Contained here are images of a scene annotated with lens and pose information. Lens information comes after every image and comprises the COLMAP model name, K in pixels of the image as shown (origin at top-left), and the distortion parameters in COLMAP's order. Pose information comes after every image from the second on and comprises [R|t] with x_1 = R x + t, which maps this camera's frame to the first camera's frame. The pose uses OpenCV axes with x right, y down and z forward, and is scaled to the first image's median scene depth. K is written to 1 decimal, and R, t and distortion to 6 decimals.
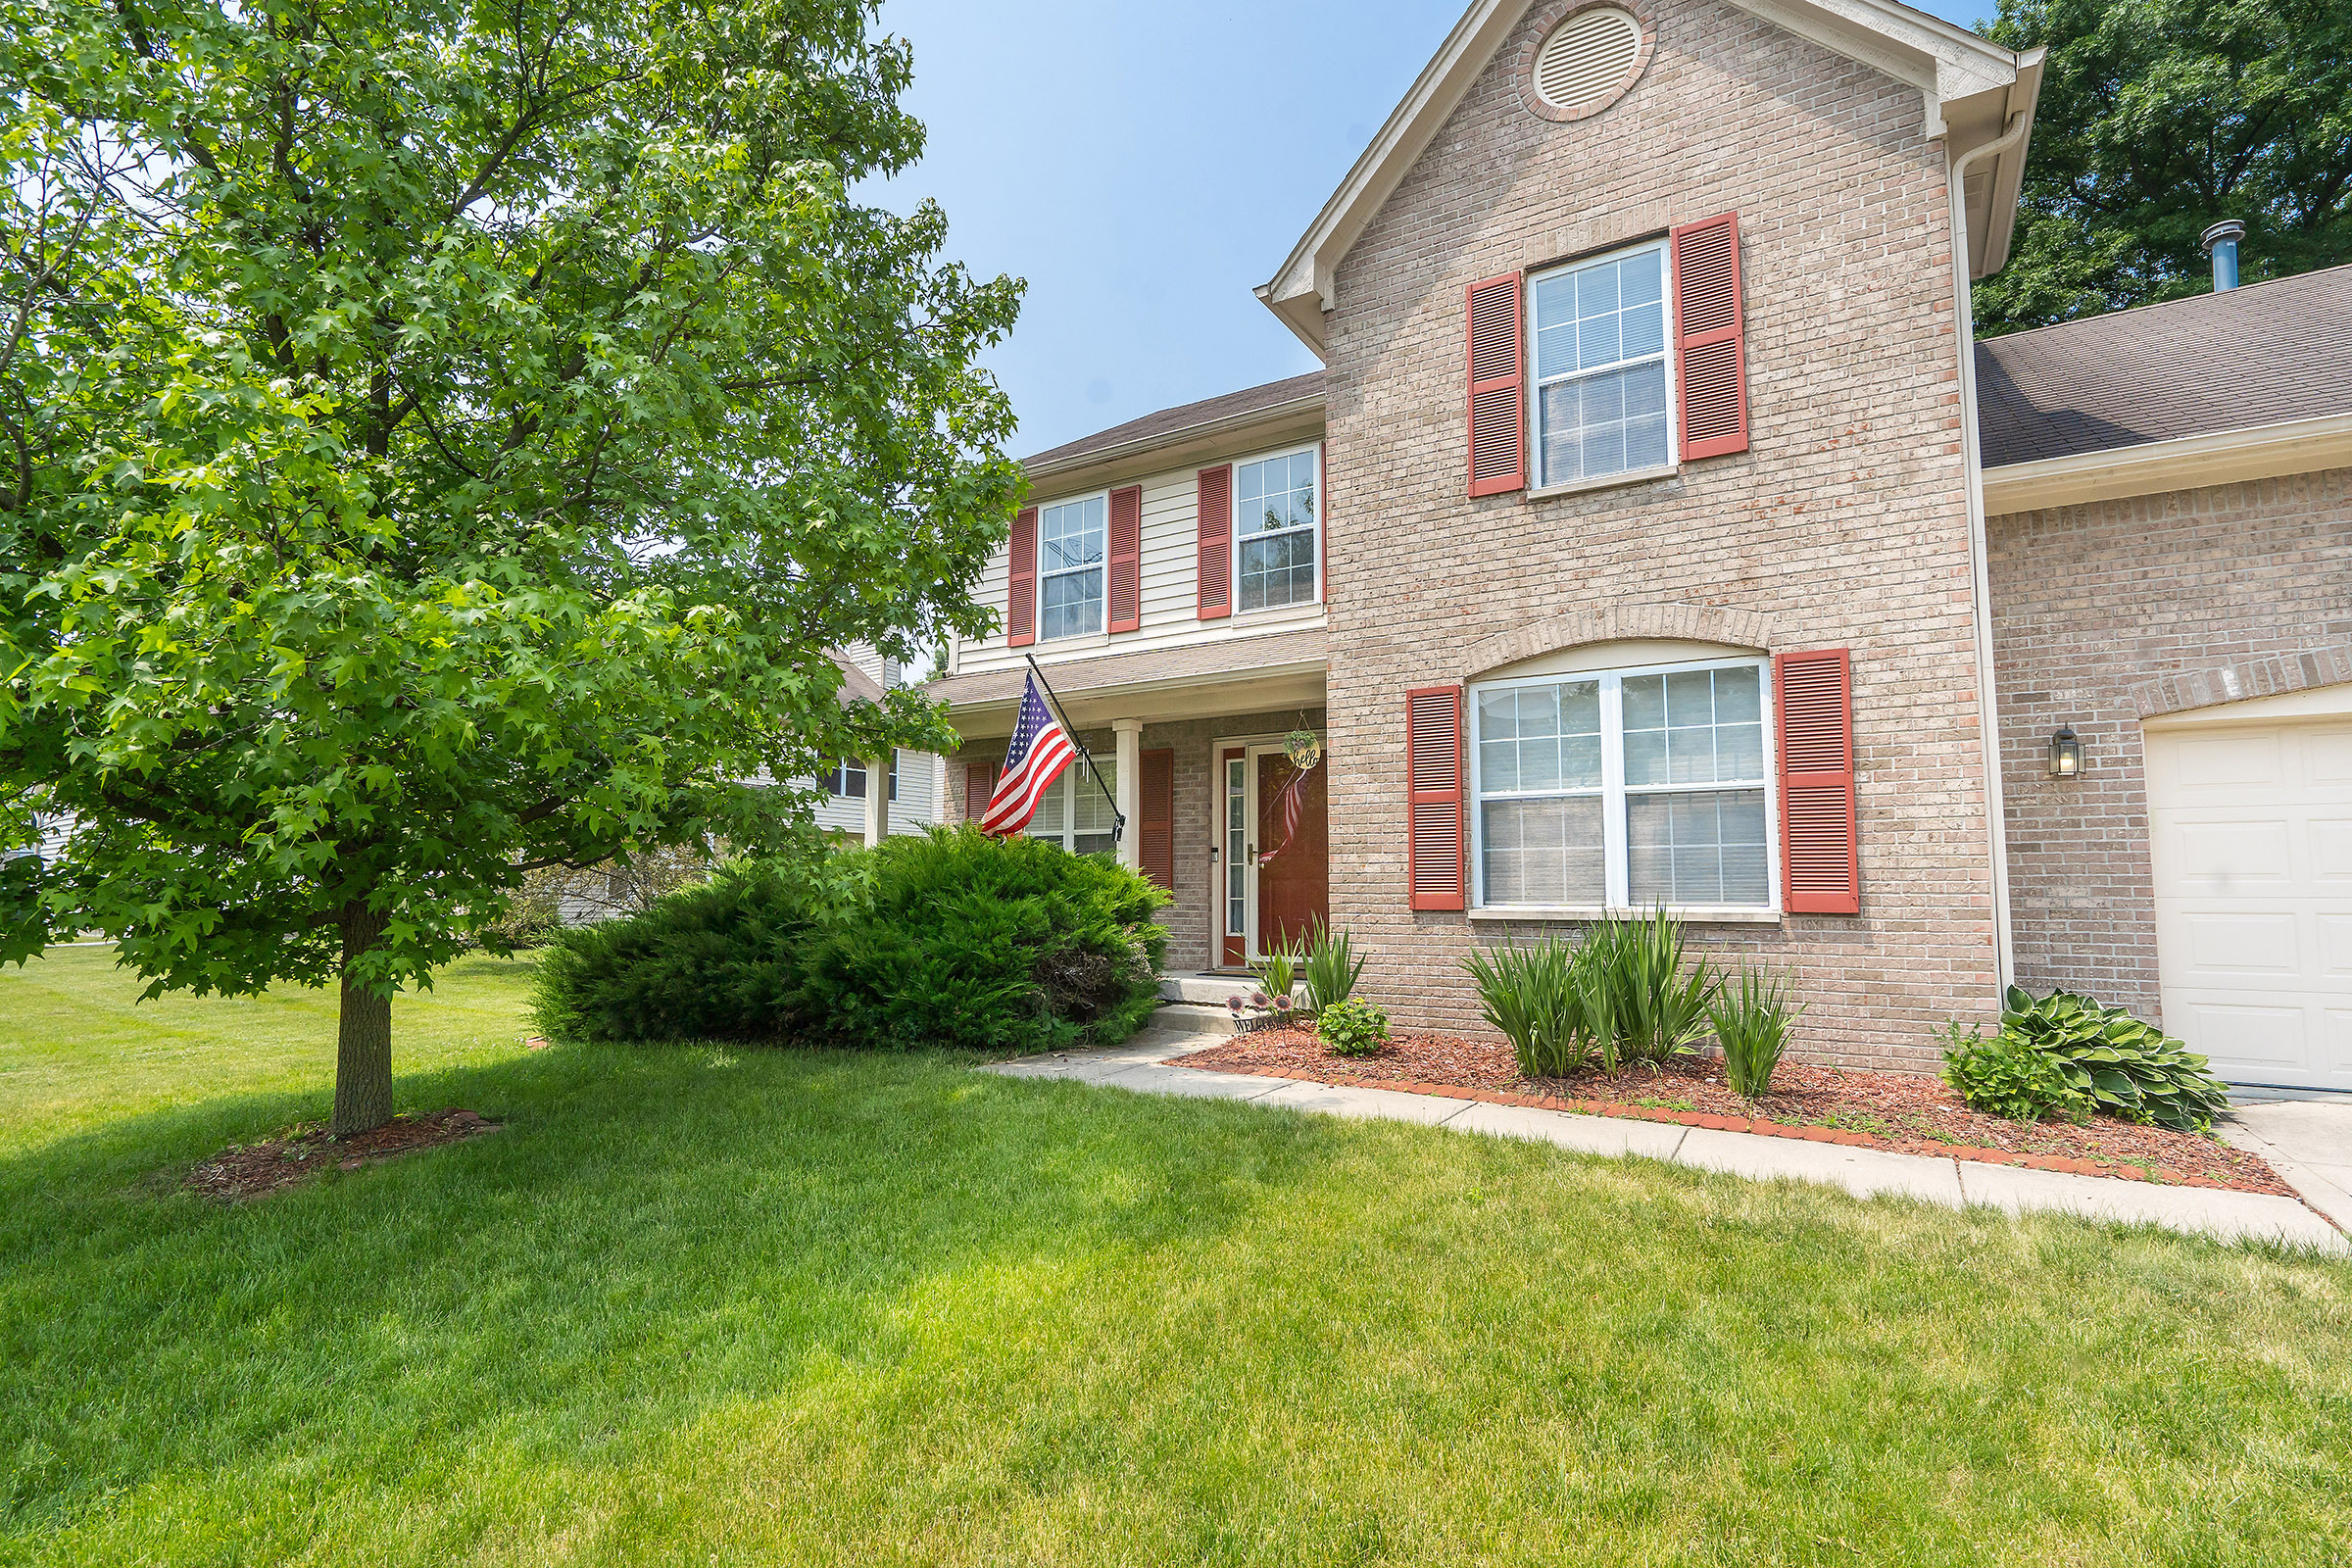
lens RADIAL K [[1084.9, 0, 1209.4], [0, 1084.9, 786.4], [0, 0, 1]] dist [-0.003193, 0.004346]
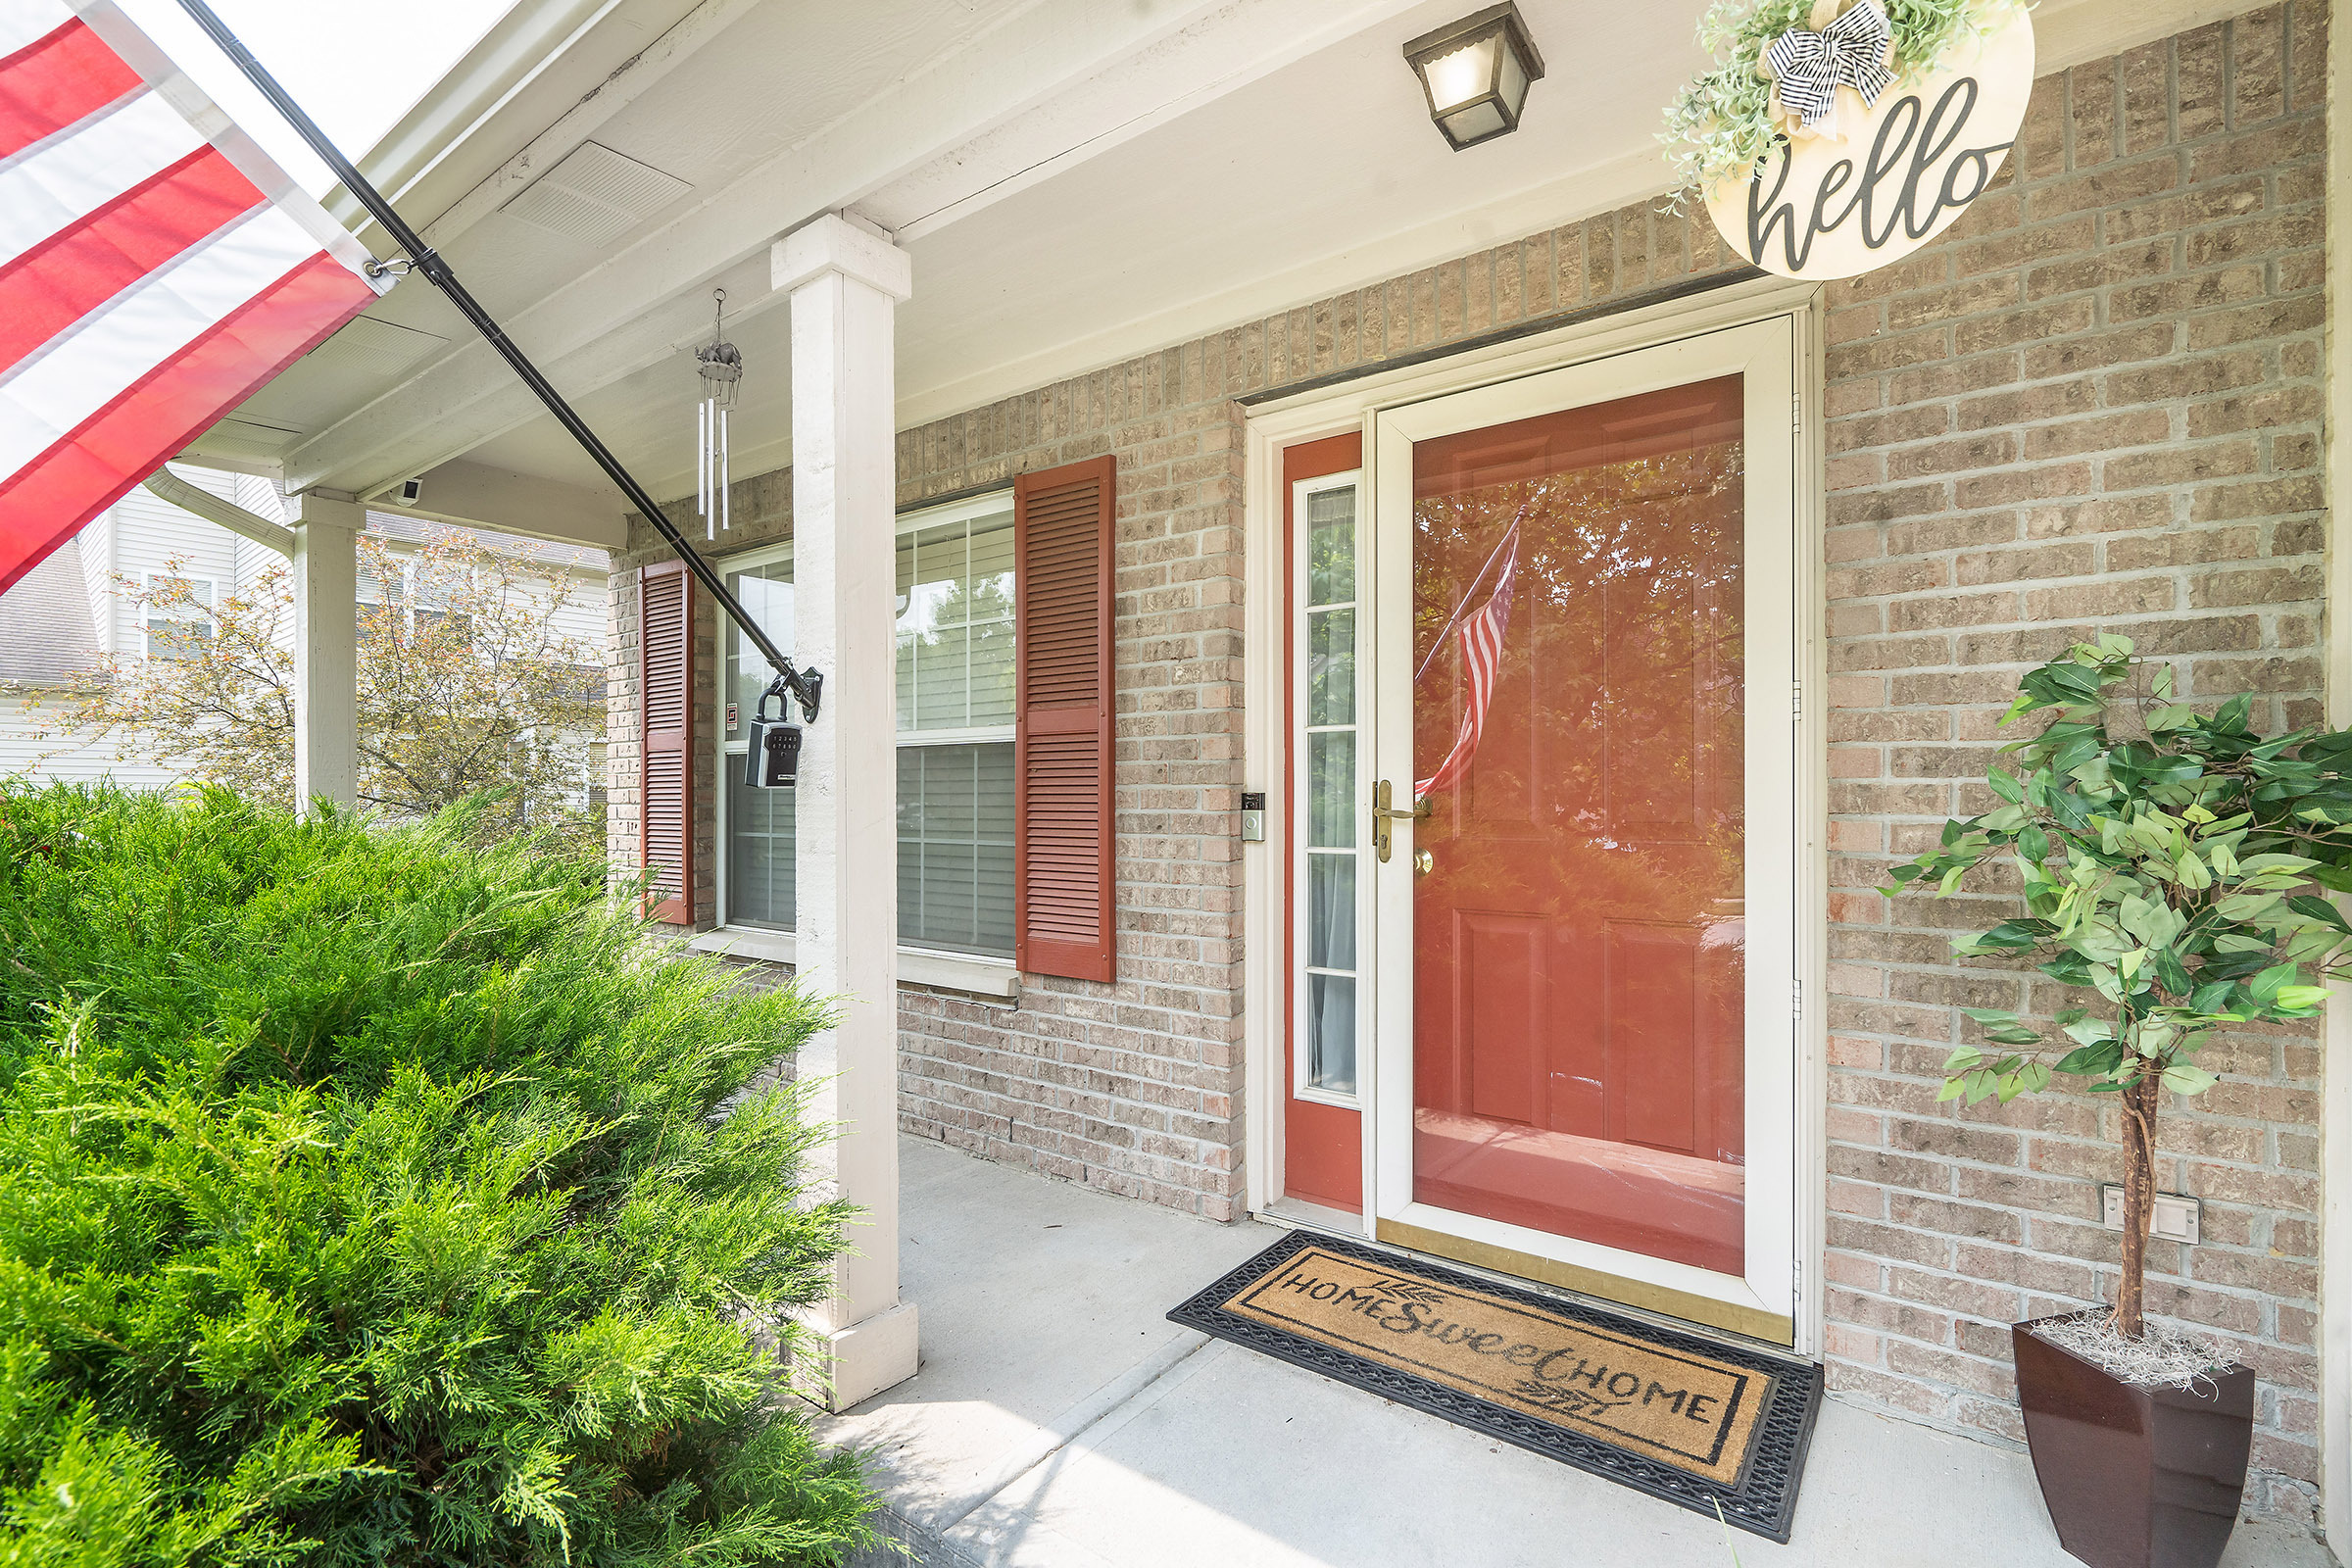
lens RADIAL K [[1070.7, 0, 1217.7], [0, 1070.7, 793.8], [0, 0, 1]] dist [0.000662, 0.000312]
pose [[0.997004, -0.002310, -0.077315, 0.025197], [0.009967, 0.995057, 0.098807, 0.041921], [0.076704, -0.099281, 0.992099, 1.046868]]
